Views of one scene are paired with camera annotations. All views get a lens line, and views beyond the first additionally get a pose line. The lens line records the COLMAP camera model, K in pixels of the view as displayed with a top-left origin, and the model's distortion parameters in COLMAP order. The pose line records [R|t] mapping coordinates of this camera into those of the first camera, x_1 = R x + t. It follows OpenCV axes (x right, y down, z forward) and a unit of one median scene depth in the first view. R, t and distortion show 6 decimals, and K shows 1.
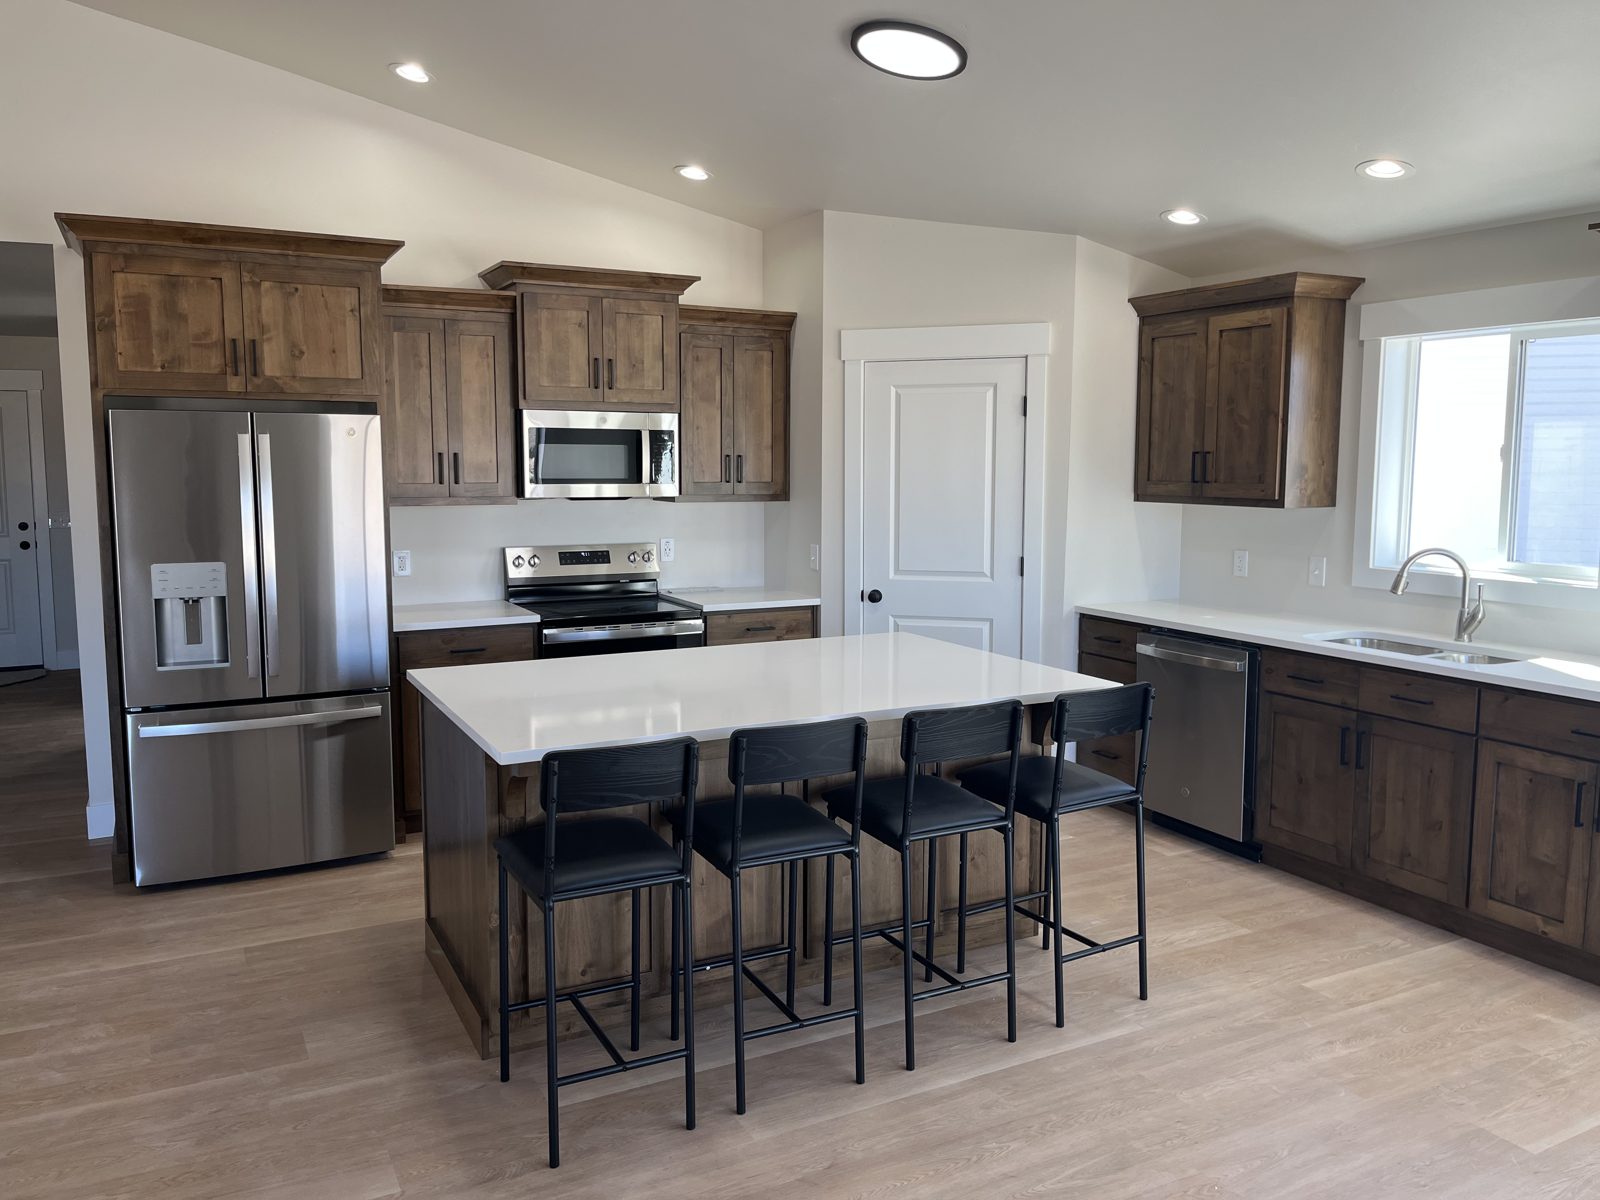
lens RADIAL K [[1216.7, 0, 795.7], [0, 1216.7, 586.3], [0, 0, 1]] dist [0.033192, -0.027439]
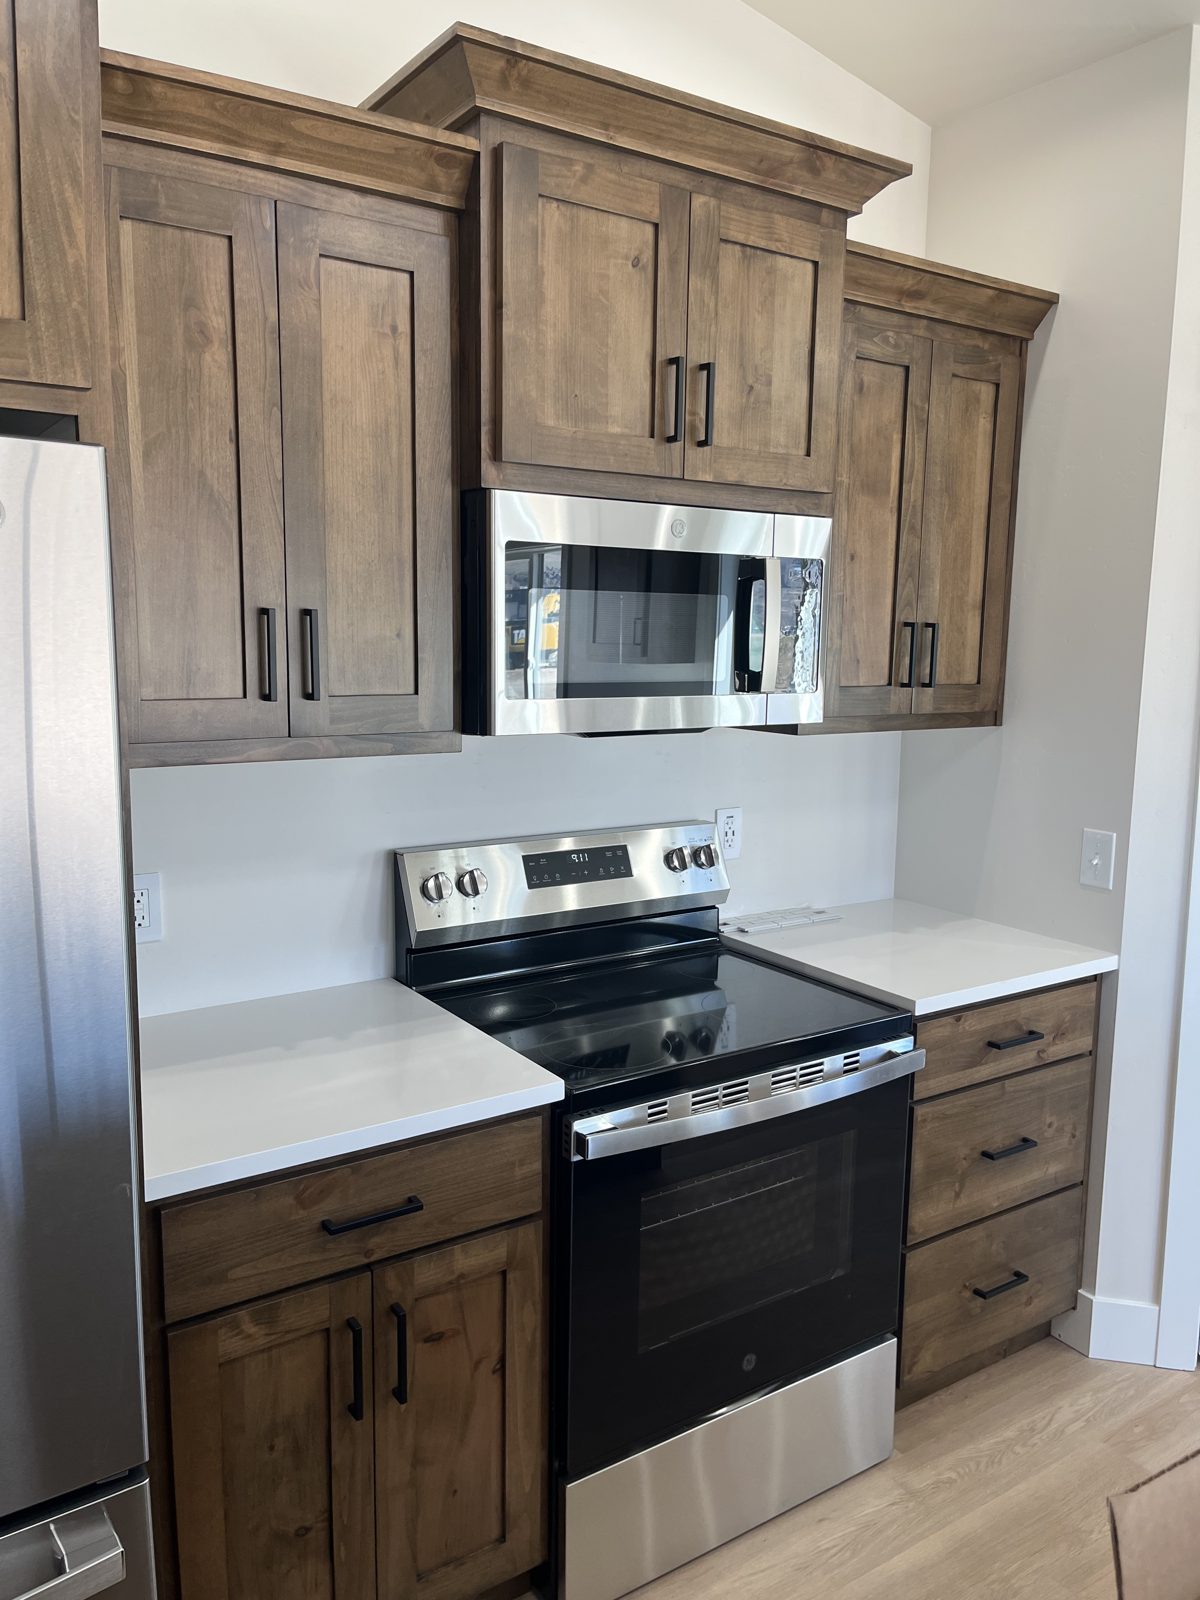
lens RADIAL K [[1216.7, 0, 600.4], [0, 1216.7, 799.0], [0, 0, 1]] dist [0.033192, -0.027439]
pose [[0.993256, -0.003932, 0.115875, -0.235637], [-0.000398, 0.999303, 0.037318, -0.068527], [-0.115941, -0.037113, 0.992562, 0.644806]]
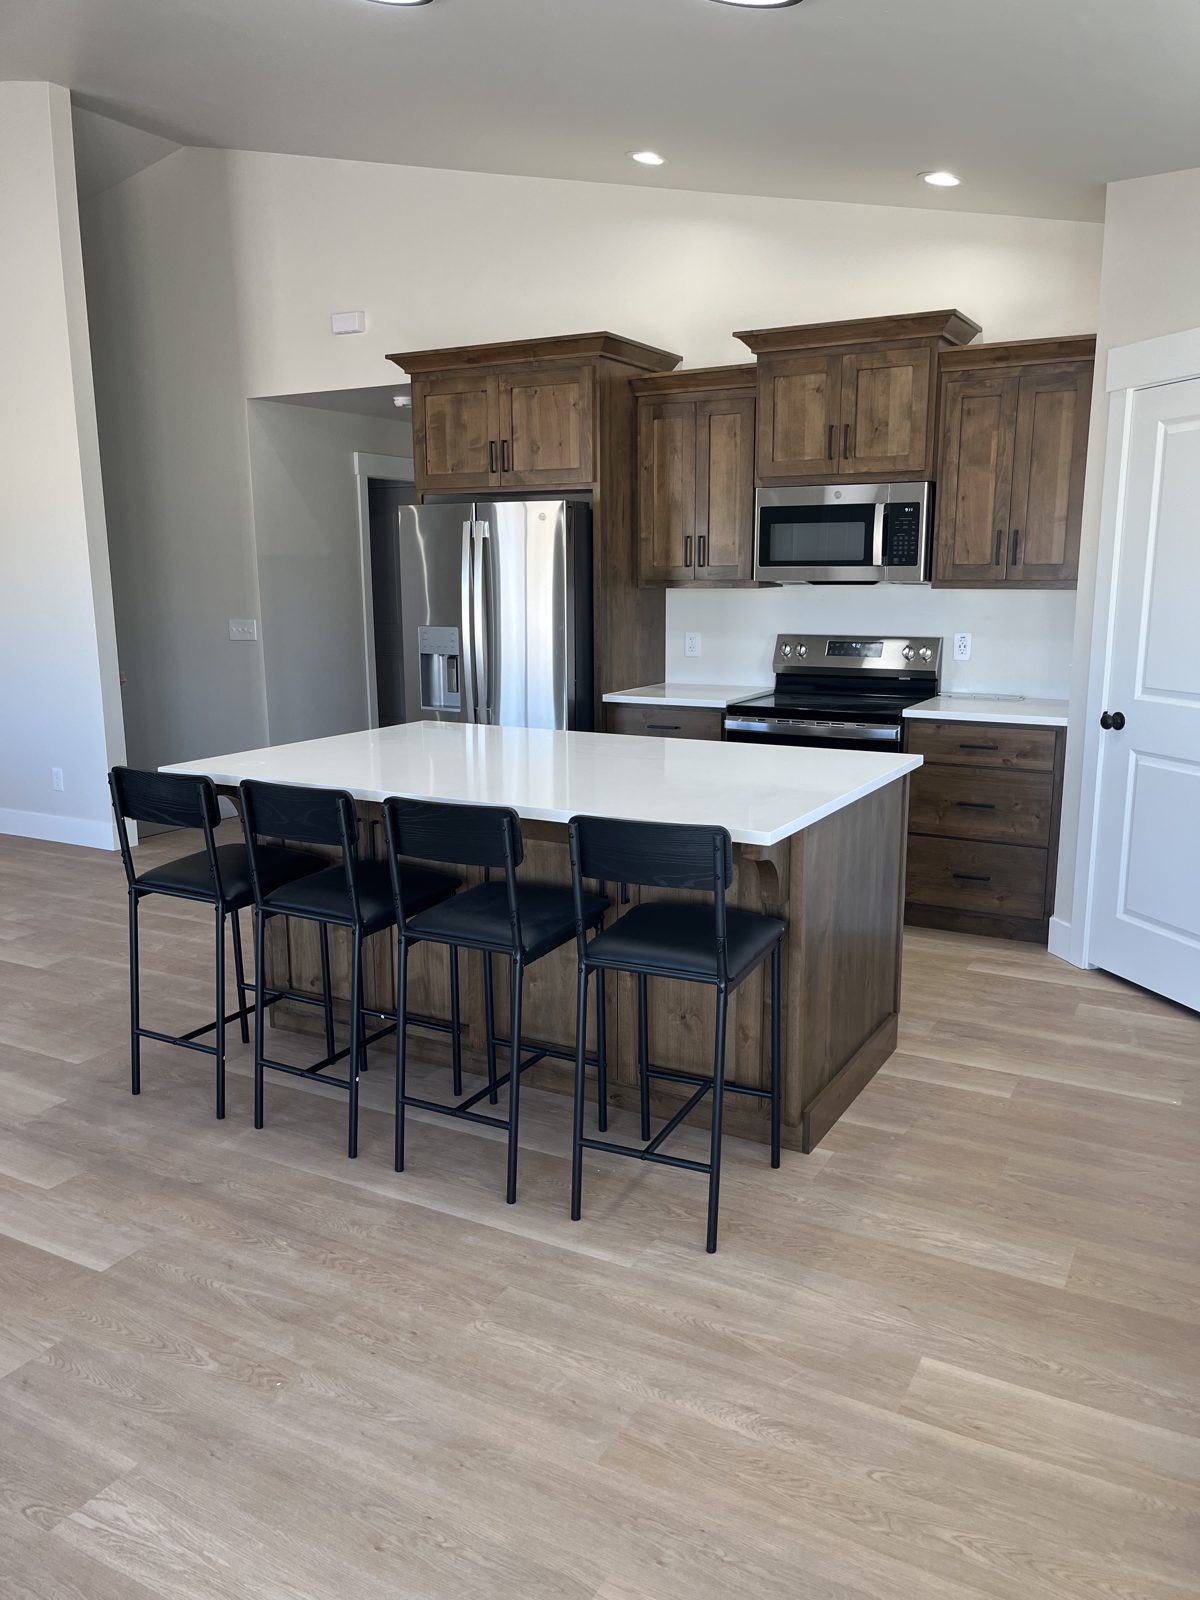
lens RADIAL K [[1216.7, 0, 597.5], [0, 1216.7, 797.7], [0, 0, 1]] dist [0.033192, -0.027439]
pose [[0.552854, 0.148275, -0.819980, 0.540079], [-0.084876, 0.988943, 0.121603, -0.009229], [0.828944, 0.002368, 0.559326, 0.358252]]
